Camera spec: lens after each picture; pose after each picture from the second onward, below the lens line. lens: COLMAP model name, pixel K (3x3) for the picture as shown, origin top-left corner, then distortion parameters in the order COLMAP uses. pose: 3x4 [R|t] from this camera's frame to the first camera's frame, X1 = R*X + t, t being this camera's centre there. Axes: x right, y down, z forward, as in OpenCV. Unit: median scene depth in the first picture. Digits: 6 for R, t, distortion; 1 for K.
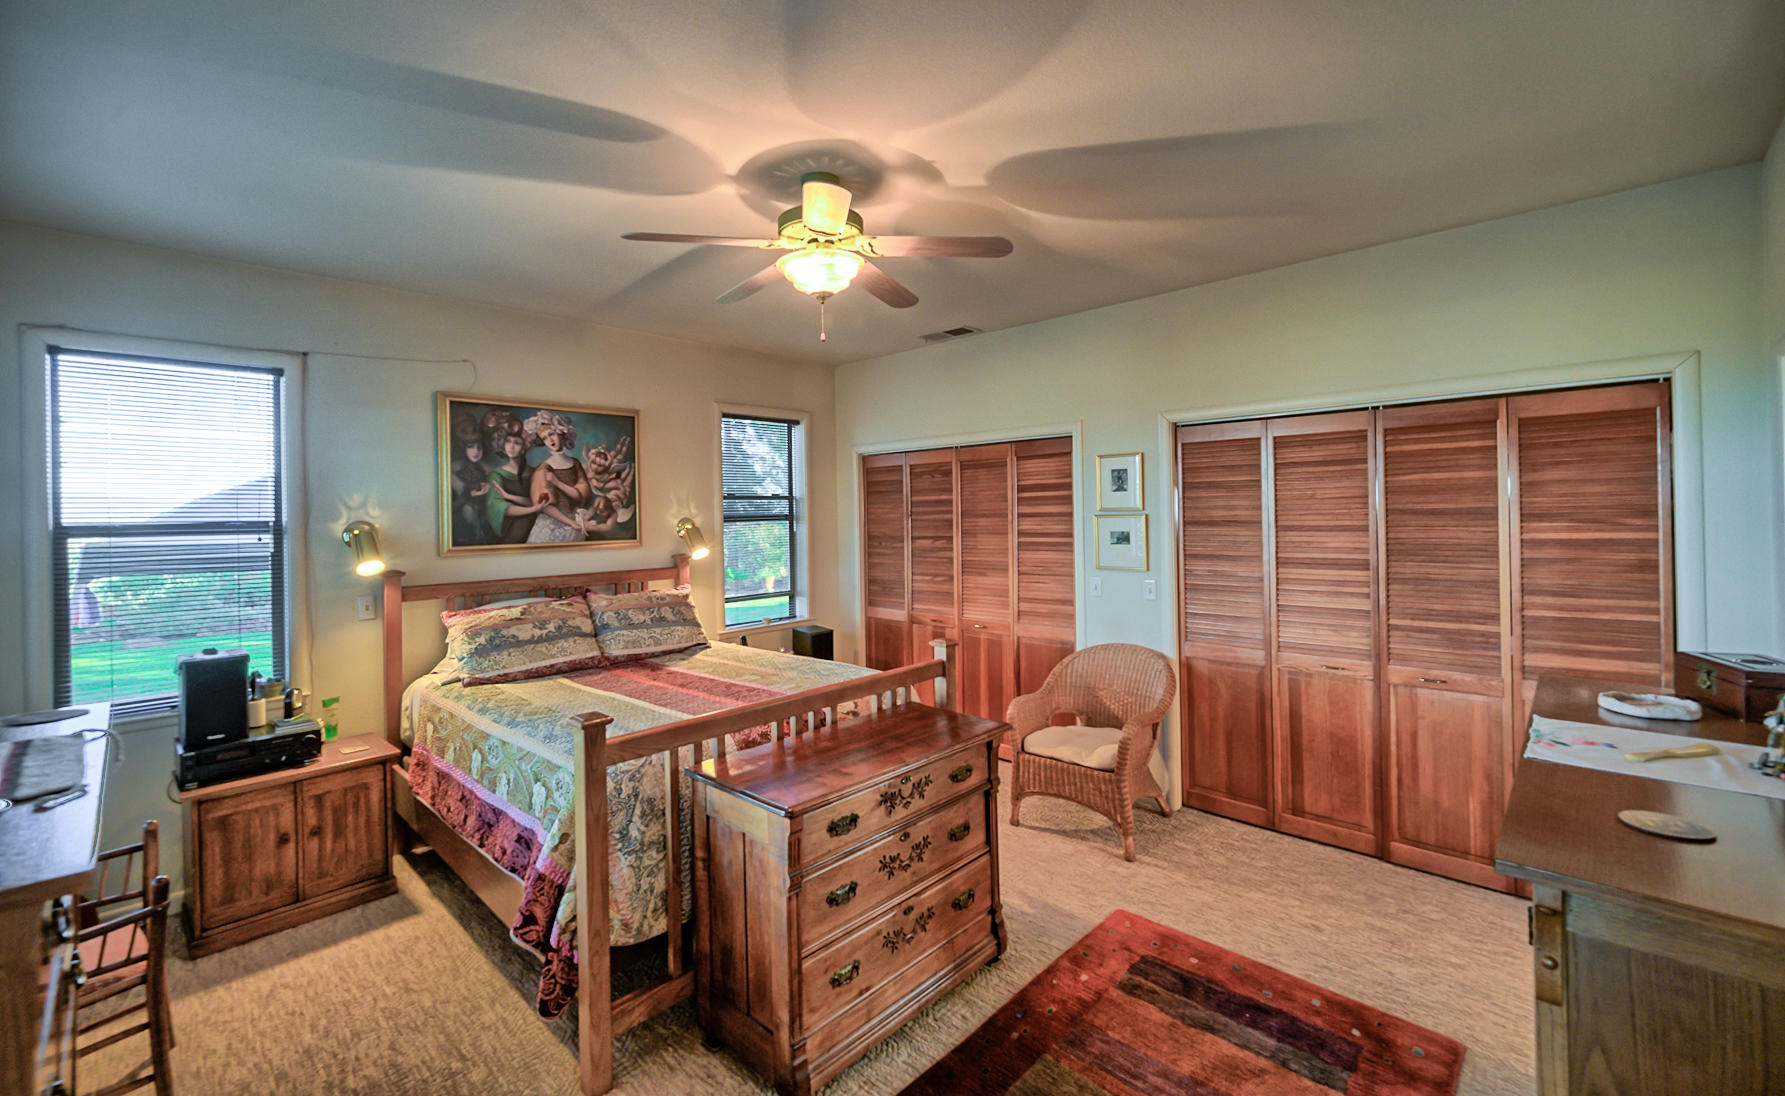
lens RADIAL K [[733.1, 0, 890.2], [0, 733.1, 514.3], [0, 0, 1]] dist [0.002576, 0.000210]
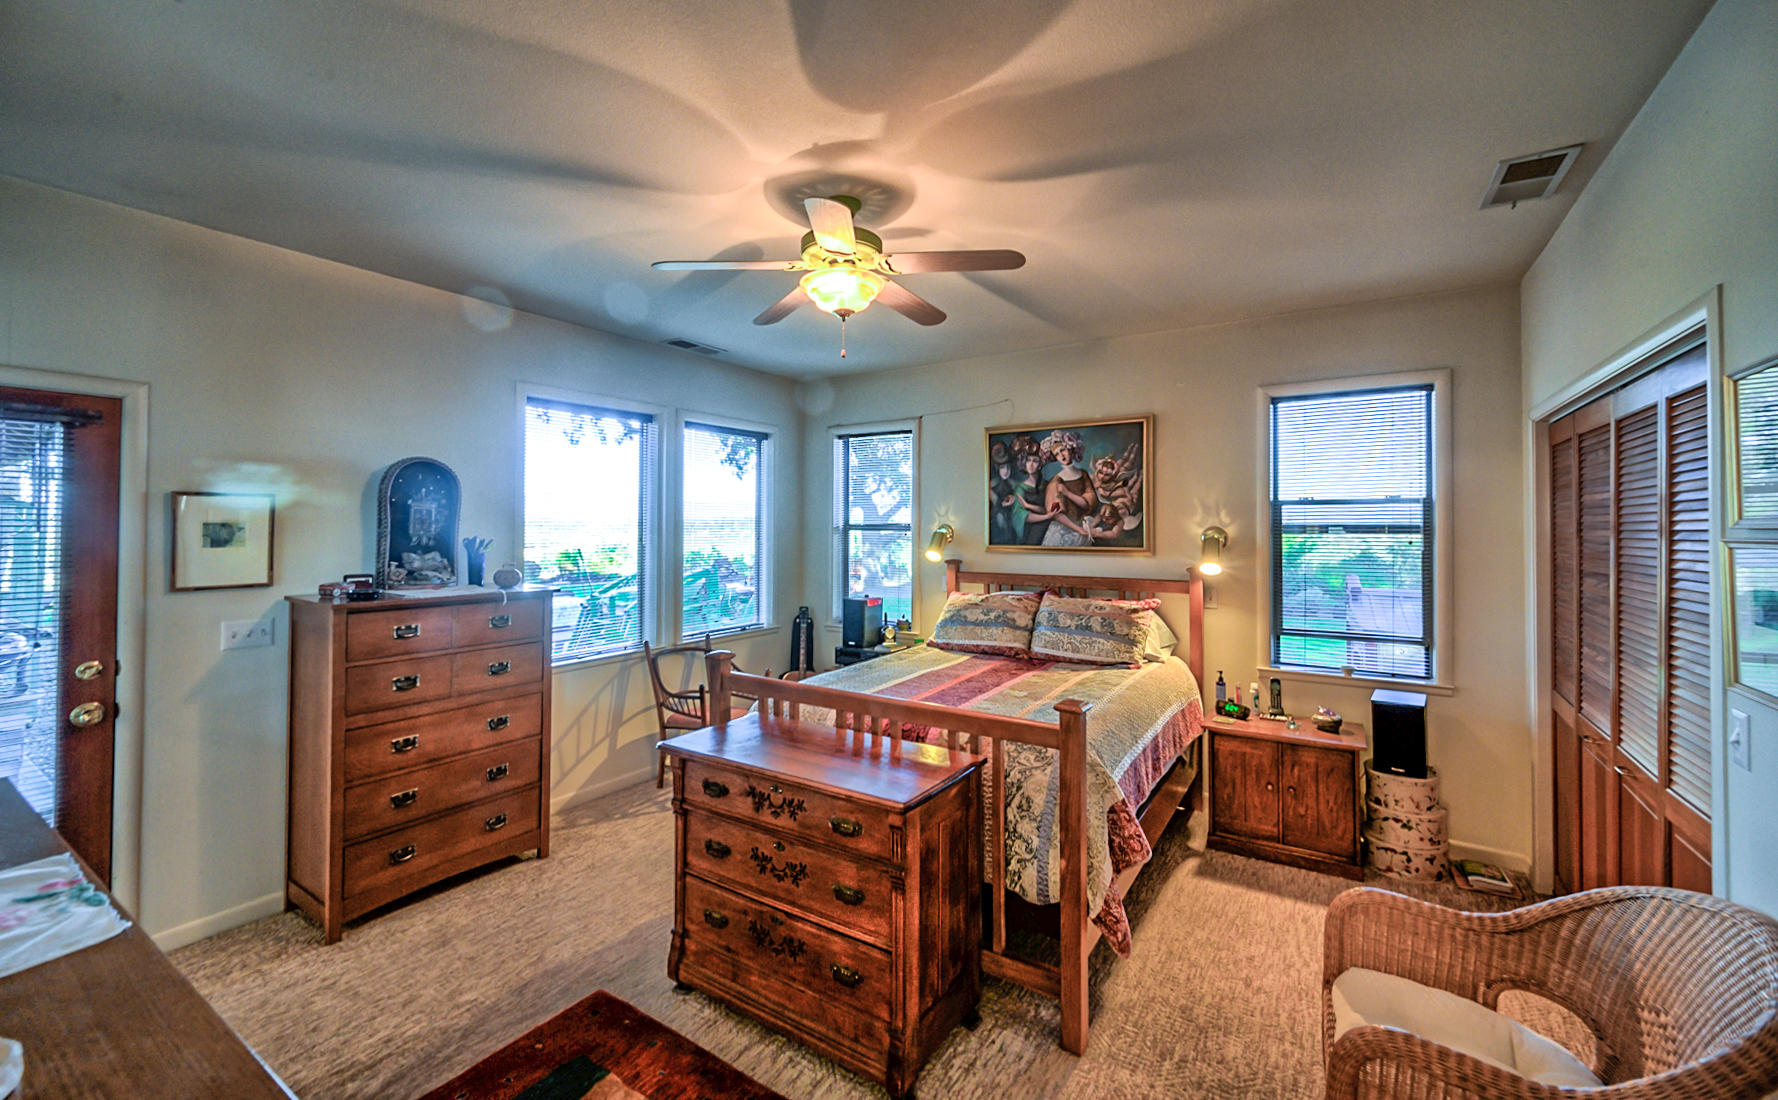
lens RADIAL K [[702.4, 0, 892.1], [0, 702.4, 518.0], [0, 0, 1]] dist [-0.001170, 0.000150]
pose [[0.190666, 0.005863, -0.981638, 0.553108], [-0.007300, 0.999963, 0.004555, -0.007936], [0.981628, 0.006298, 0.190701, 0.540914]]
